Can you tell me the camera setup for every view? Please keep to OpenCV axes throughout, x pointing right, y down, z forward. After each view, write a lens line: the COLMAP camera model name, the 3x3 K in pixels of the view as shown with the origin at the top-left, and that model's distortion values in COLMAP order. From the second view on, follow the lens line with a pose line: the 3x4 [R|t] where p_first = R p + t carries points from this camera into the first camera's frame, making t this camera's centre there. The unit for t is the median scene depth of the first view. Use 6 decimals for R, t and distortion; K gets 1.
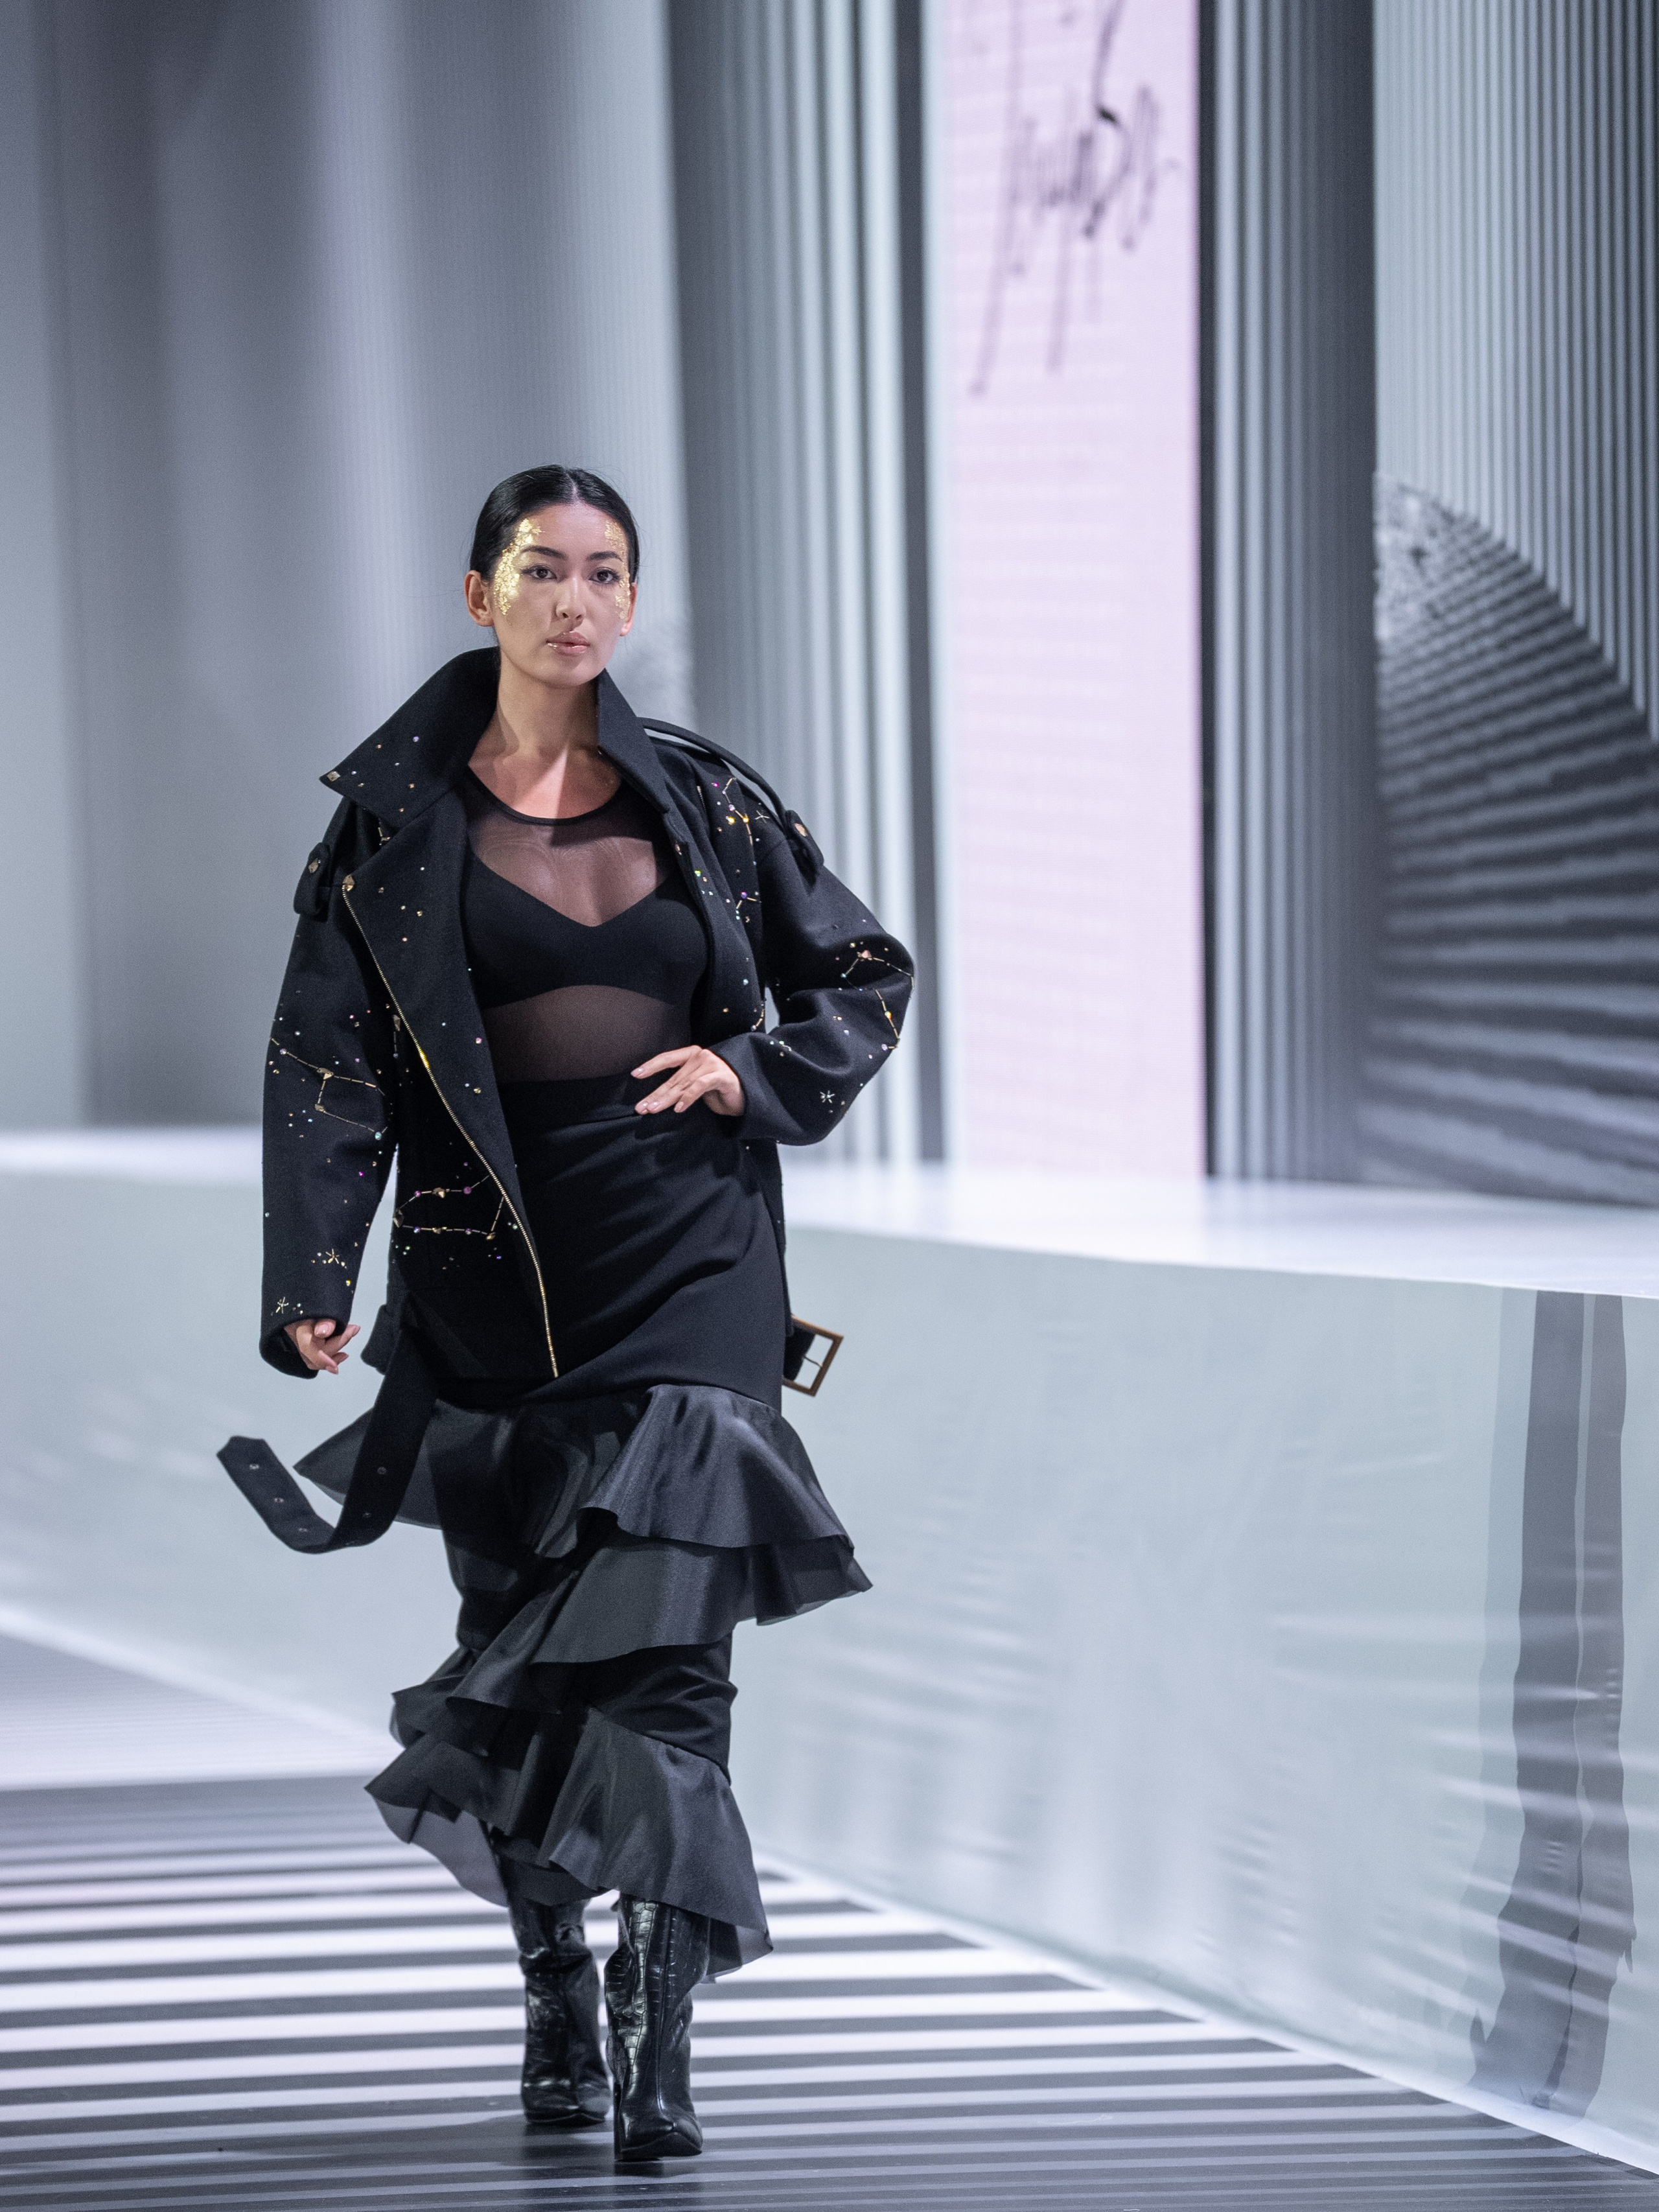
lens RADIAL K [[12741.9, 0, 749.1], [0, 12741.9, 1142.2], [0, 0, 1]] dist [2.908800, 0.000000]
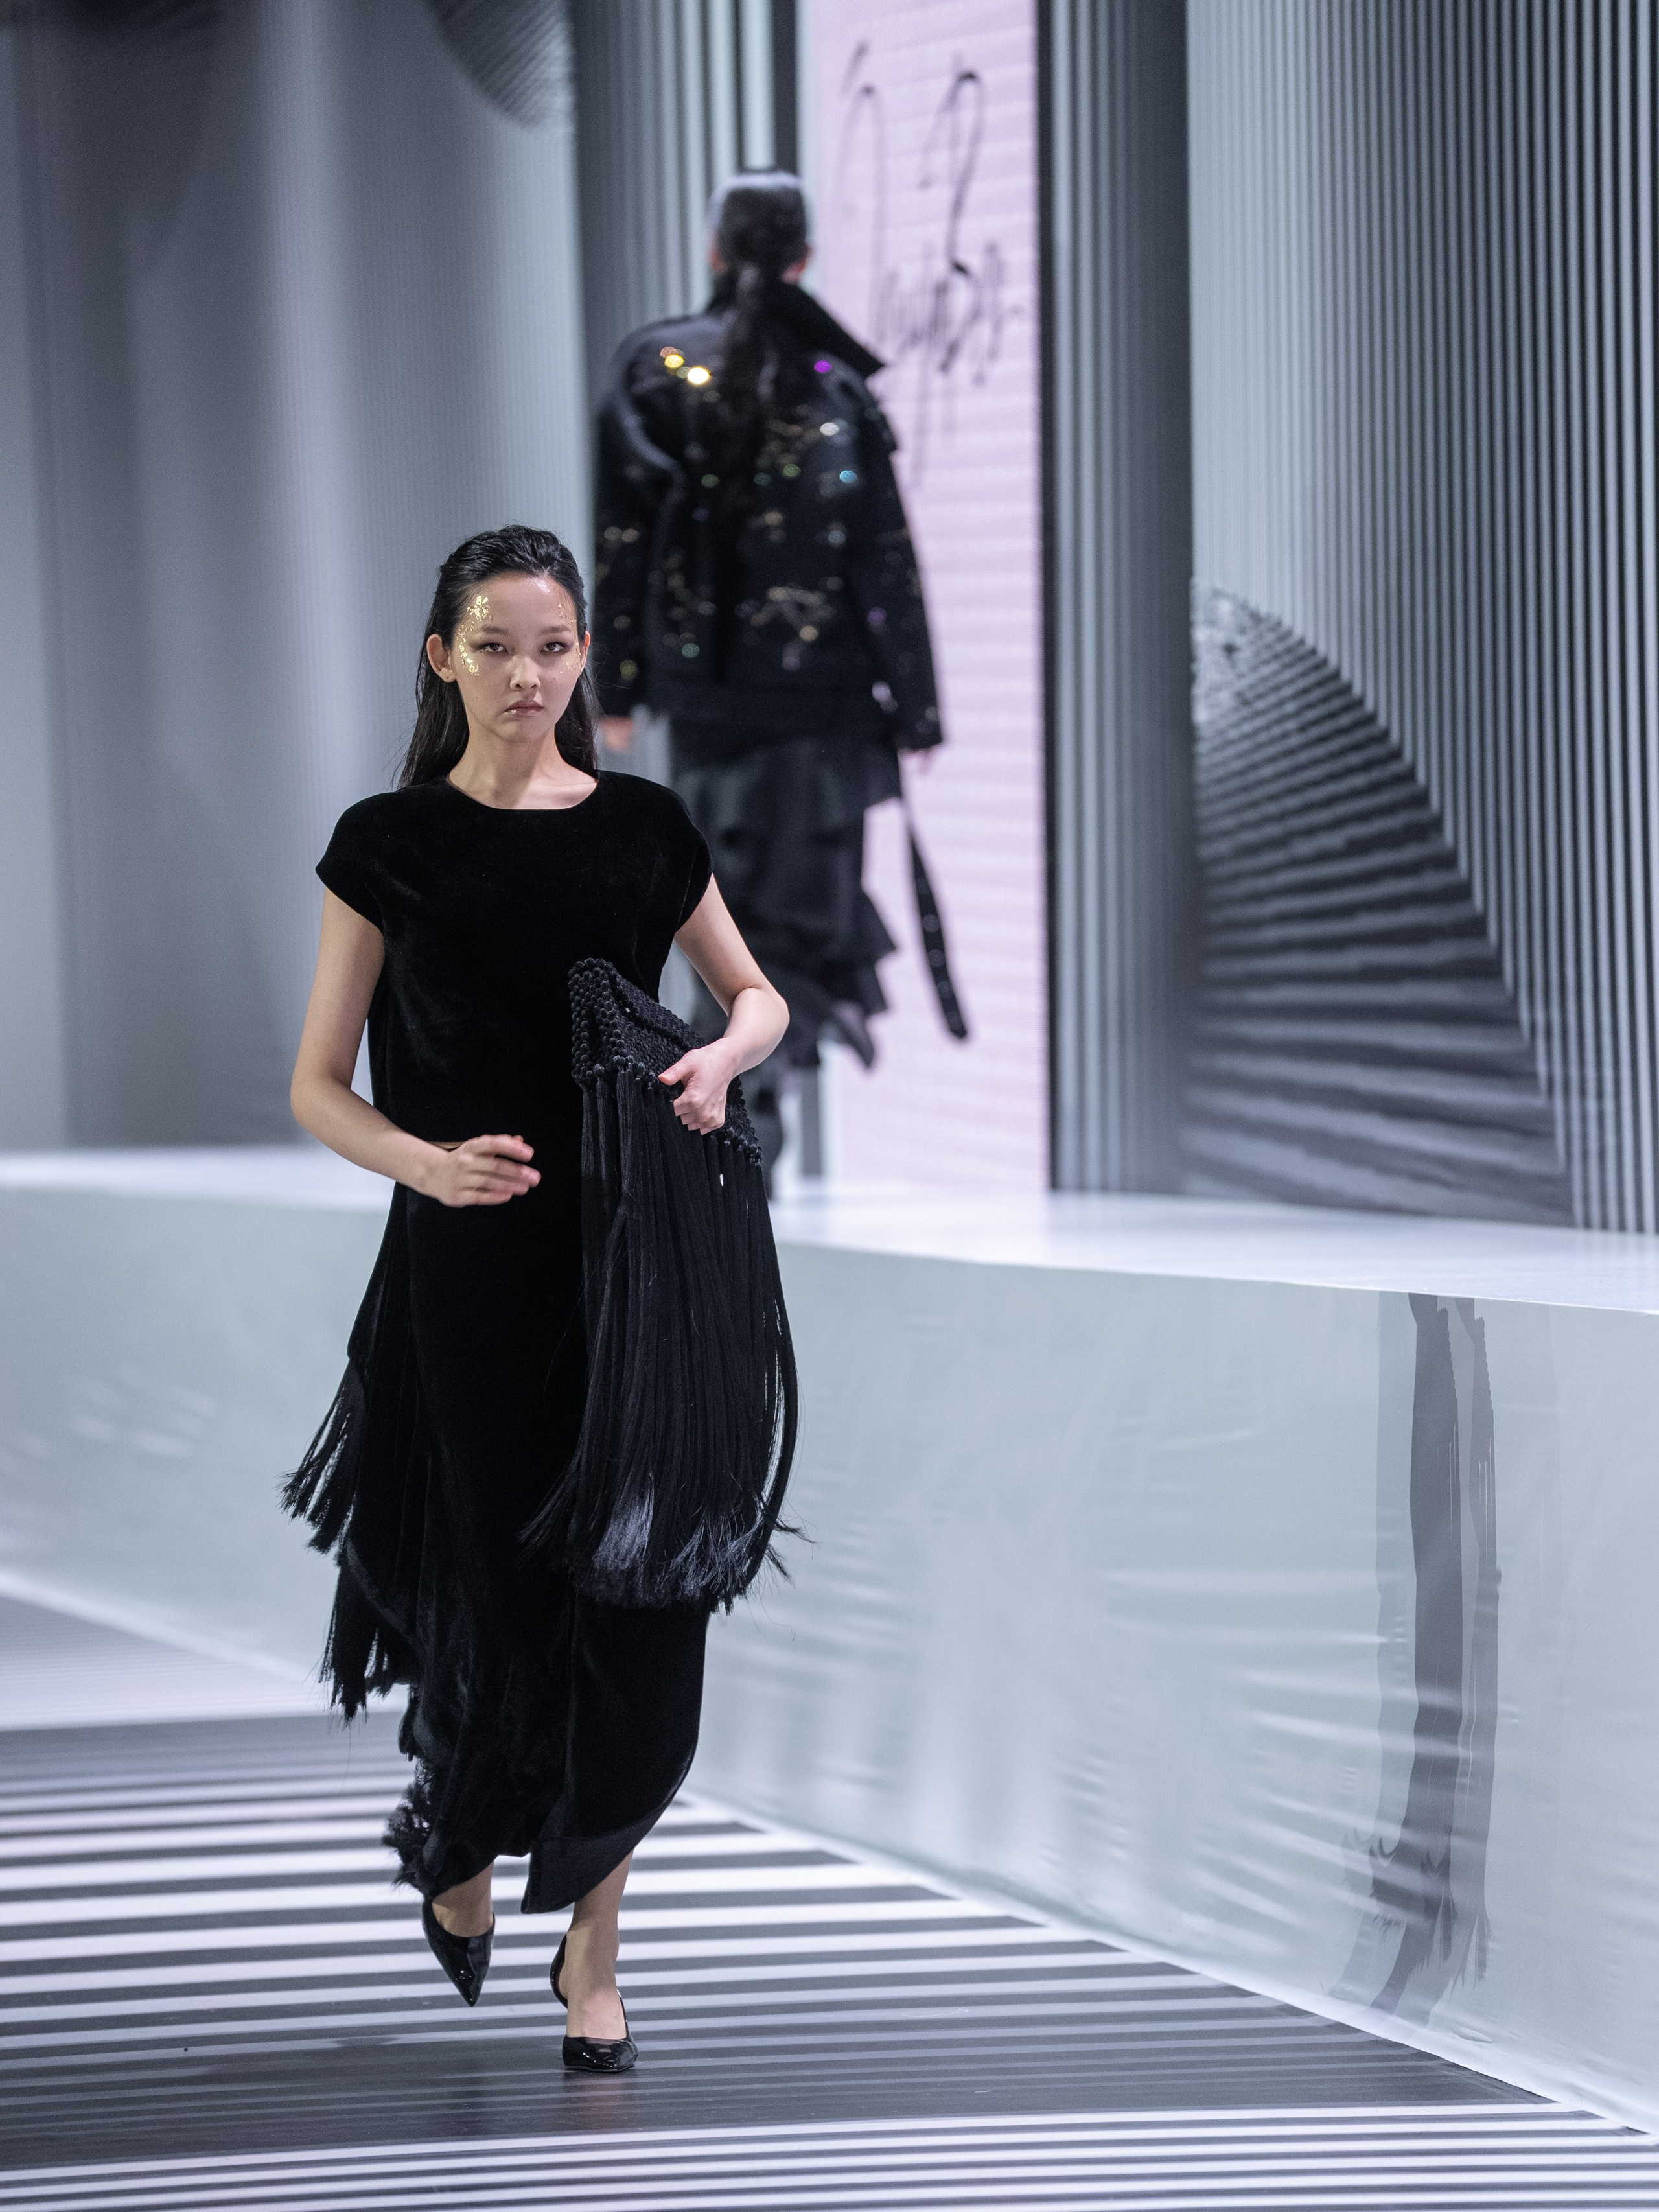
lens RADIAL K [[12741.9, 0, 812.8], [0, 12741.9, 1052.5], [0, 0, 1]] dist [2.908800, 0.000000]
pose [[0.999895, -0.001594, 0.014373, -0.002005], [0.001641, 0.999993, -0.003283, -0.005795], [-0.014368, 0.003306, 0.999891, -0.144601]]
